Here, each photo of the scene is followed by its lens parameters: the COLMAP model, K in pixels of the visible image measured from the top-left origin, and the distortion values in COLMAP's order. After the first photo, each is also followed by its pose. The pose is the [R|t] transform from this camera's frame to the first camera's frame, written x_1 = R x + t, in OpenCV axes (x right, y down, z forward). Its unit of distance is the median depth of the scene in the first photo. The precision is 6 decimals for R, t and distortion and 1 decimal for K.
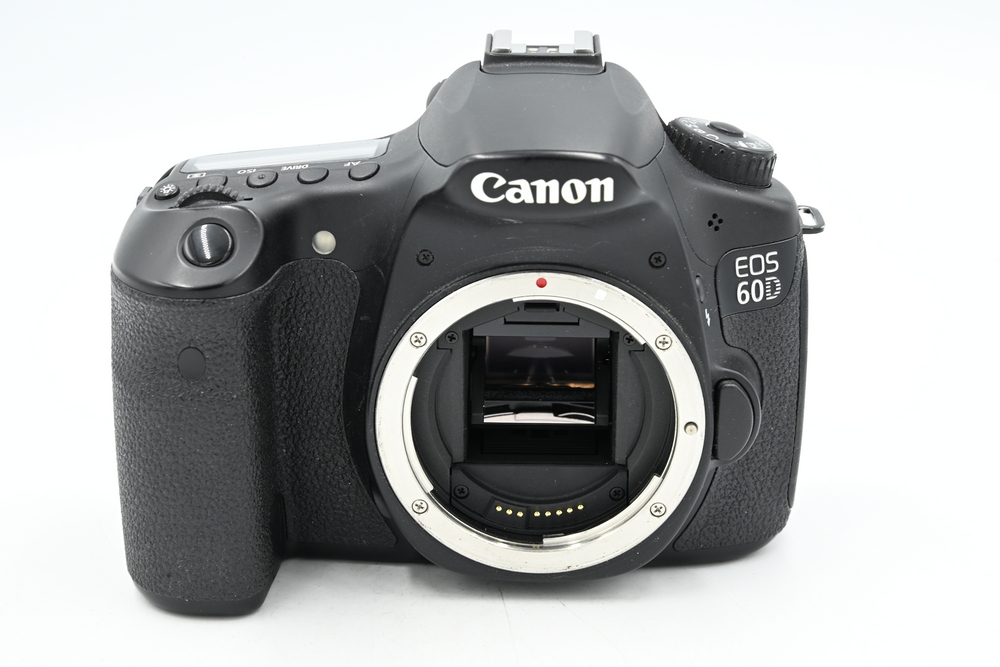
lens RADIAL K [[2202.5, 0, 500.0], [0, 2202.5, 333.5], [0, 0, 1]] dist [-0.004535, -0.017187]
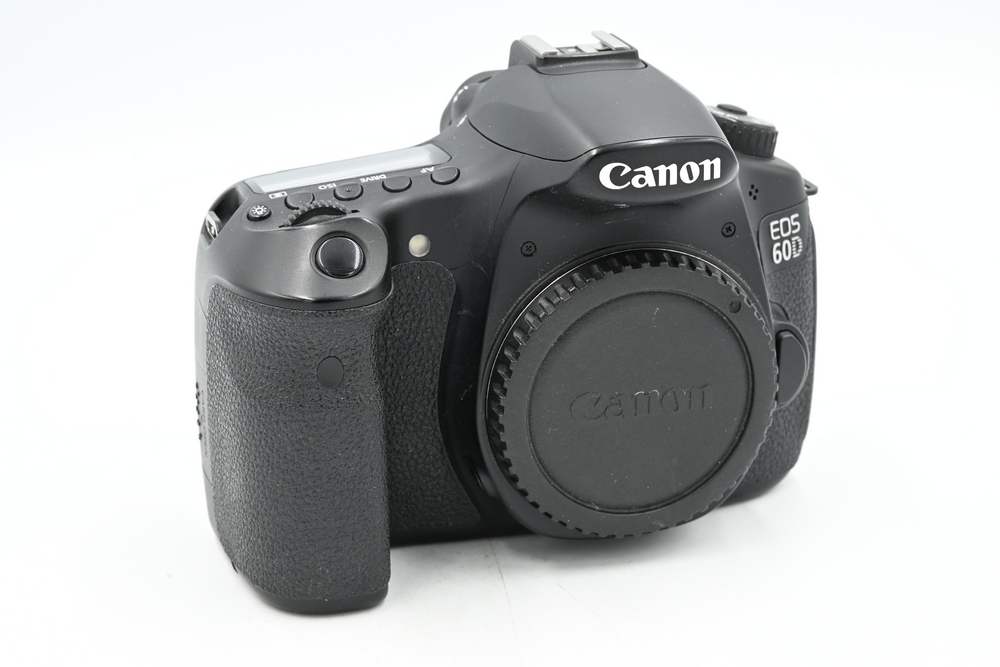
lens RADIAL K [[2038.7, 0, 500.0], [0, 2038.7, 333.5], [0, 0, 1]] dist [0.023184, -0.009280]
pose [[0.952671, -0.112752, 0.282321, -0.321286], [0.112211, 0.993519, 0.018139, -0.012570], [-0.282536, 0.014399, 0.959149, 0.047821]]
